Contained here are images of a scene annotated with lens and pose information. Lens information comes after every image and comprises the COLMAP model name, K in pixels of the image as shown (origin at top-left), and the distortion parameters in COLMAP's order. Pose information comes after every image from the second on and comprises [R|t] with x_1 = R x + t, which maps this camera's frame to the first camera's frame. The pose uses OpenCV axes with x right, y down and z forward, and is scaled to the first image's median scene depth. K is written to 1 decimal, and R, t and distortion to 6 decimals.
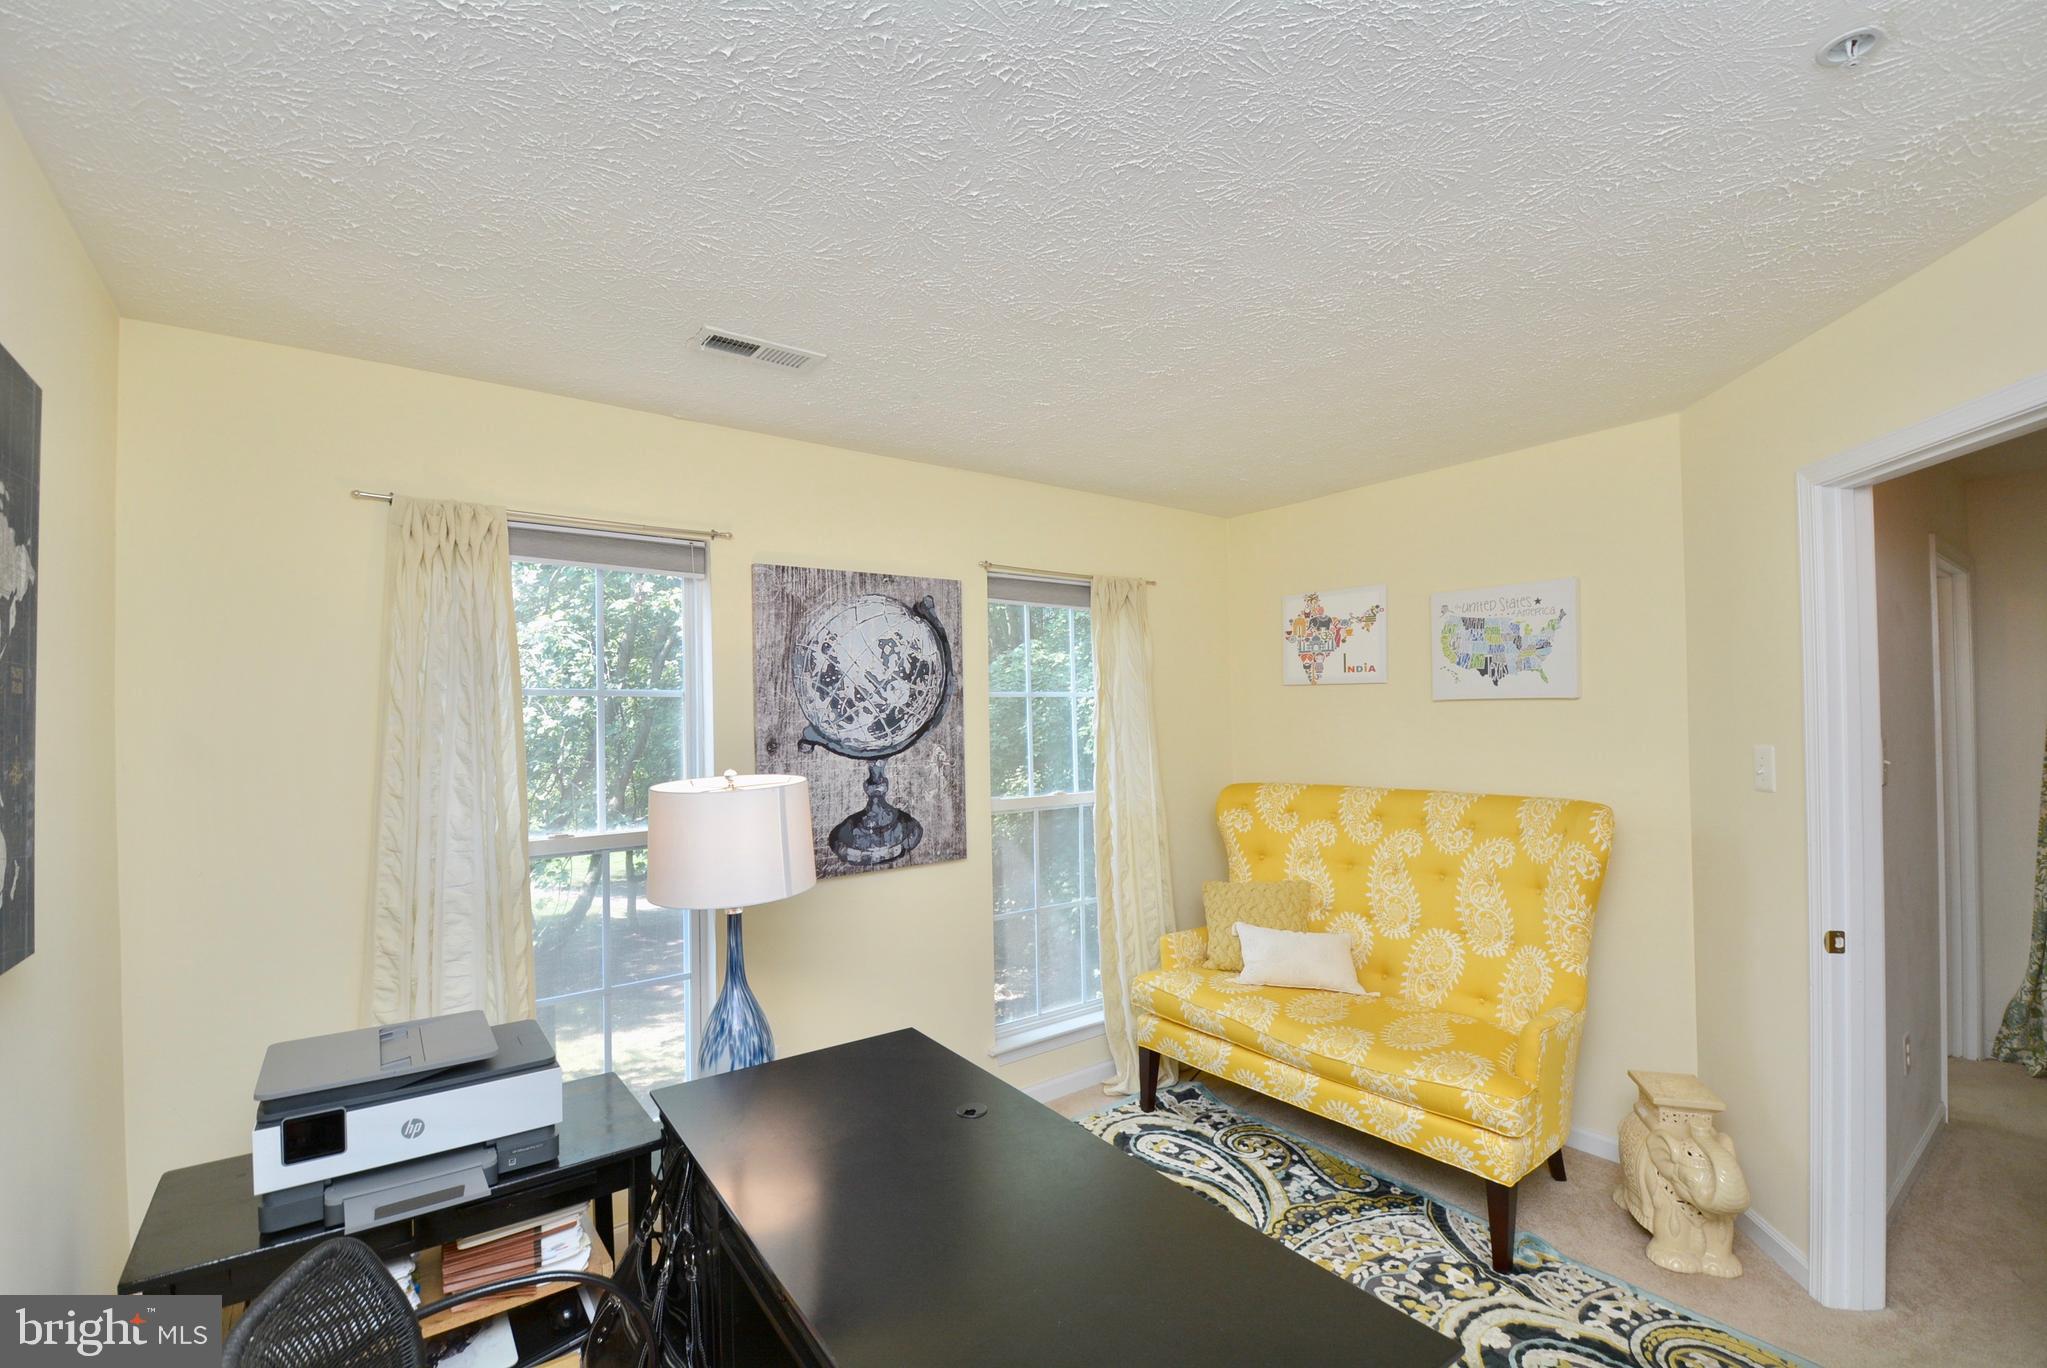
lens RADIAL K [[896.4, 0, 1021.8], [0, 896.4, 703.5], [0, 0, 1]] dist [0.008494, -0.017444]
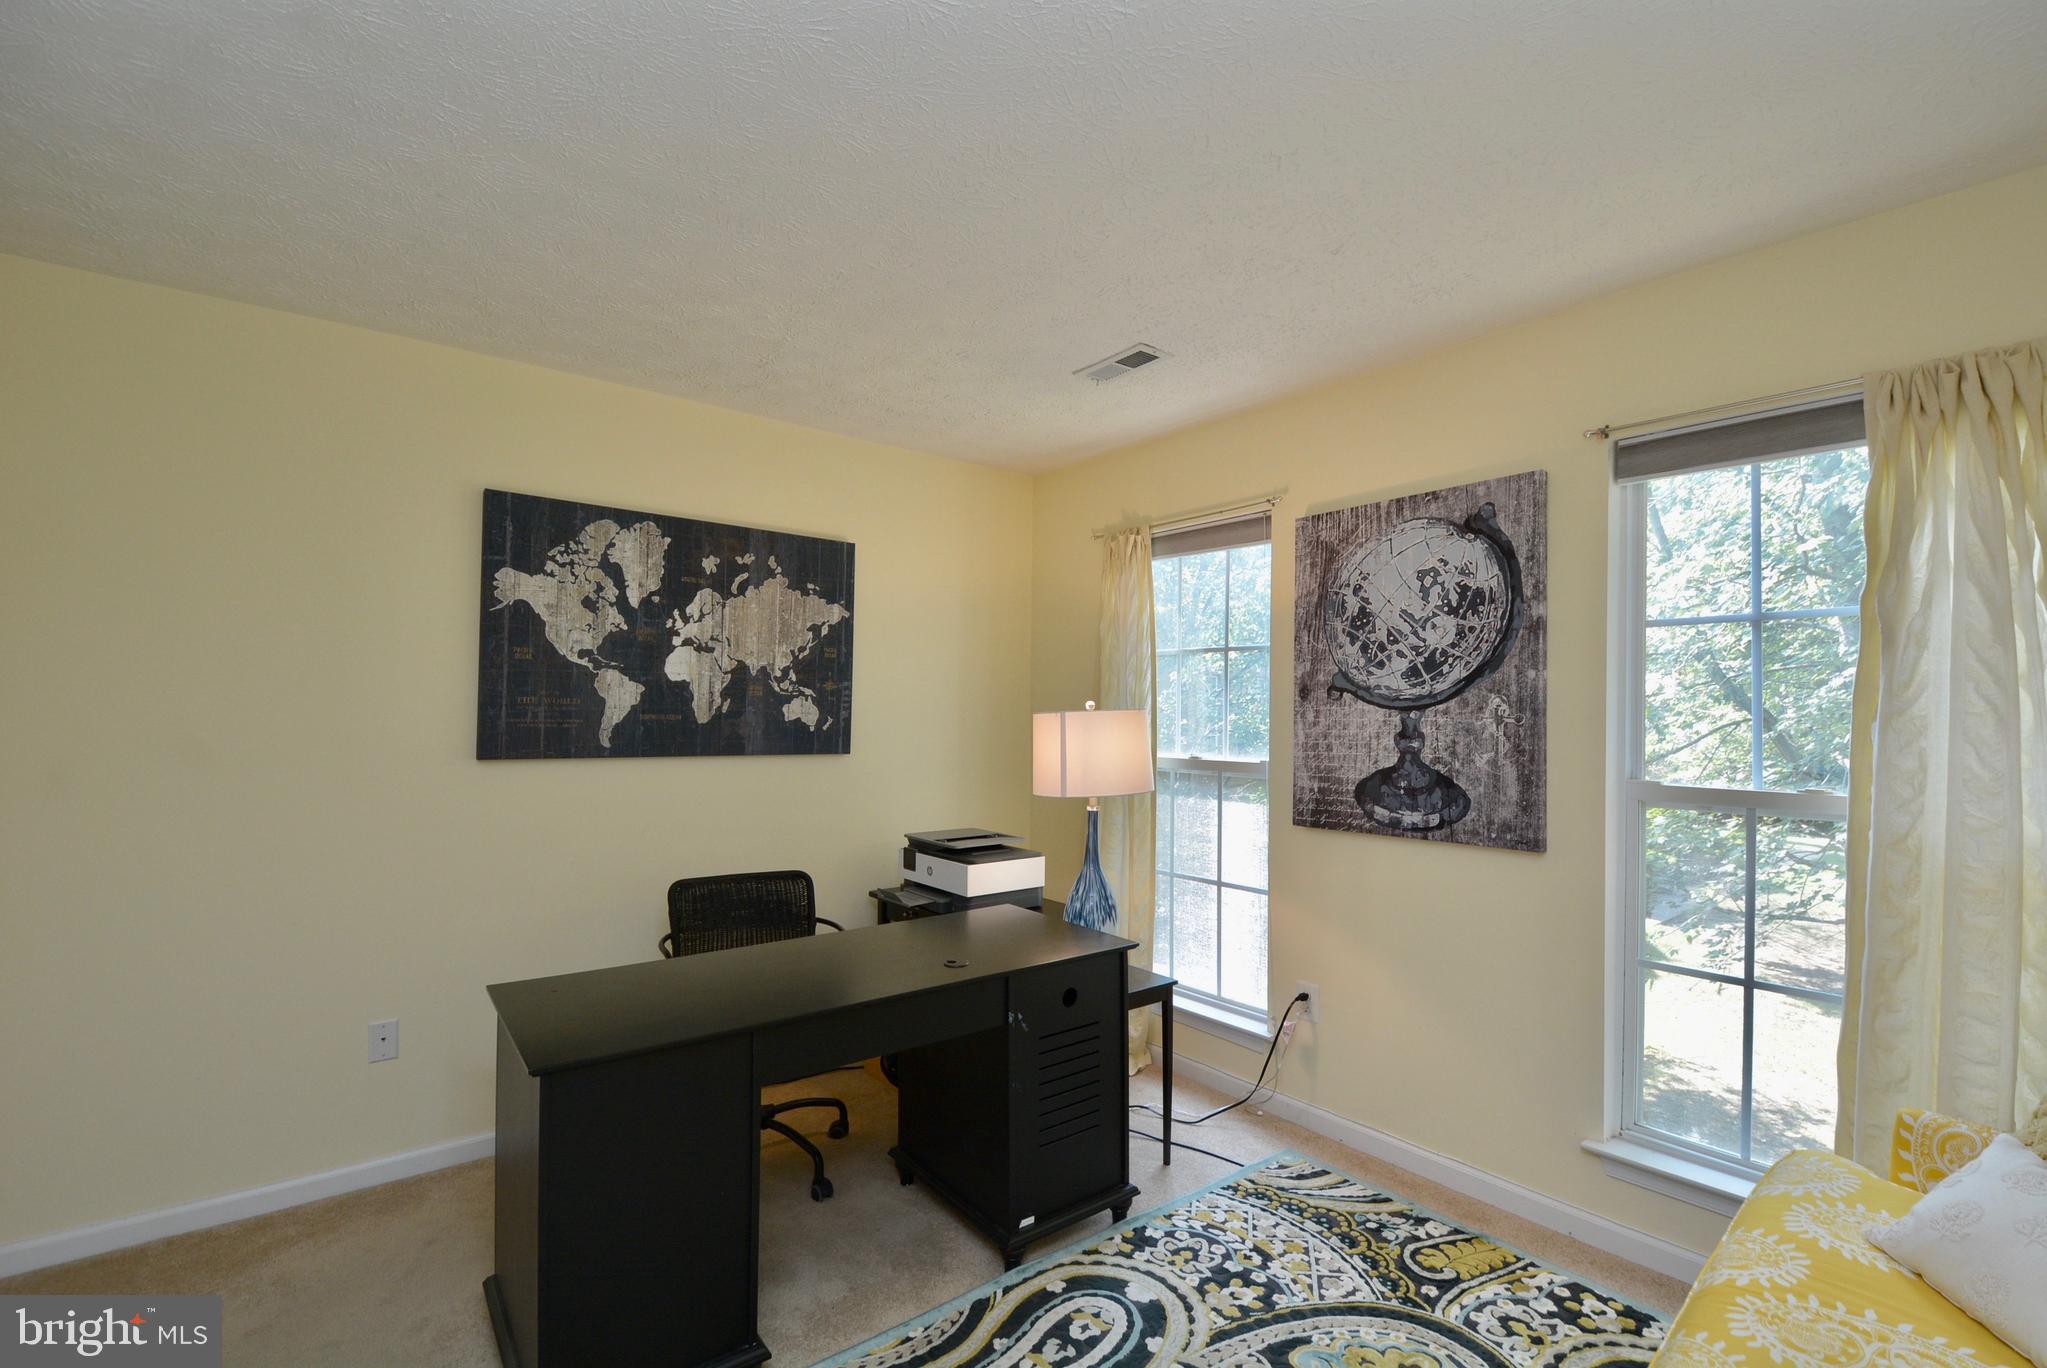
lens RADIAL K [[896.4, 0, 1022.3], [0, 896.4, 692.9], [0, 0, 1]] dist [0.008494, -0.017444]
pose [[0.028293, 0.001697, -0.999598, 0.692052], [0.014176, 0.999897, 0.002099, 0.038418], [0.999499, -0.014230, 0.028266, 0.598551]]
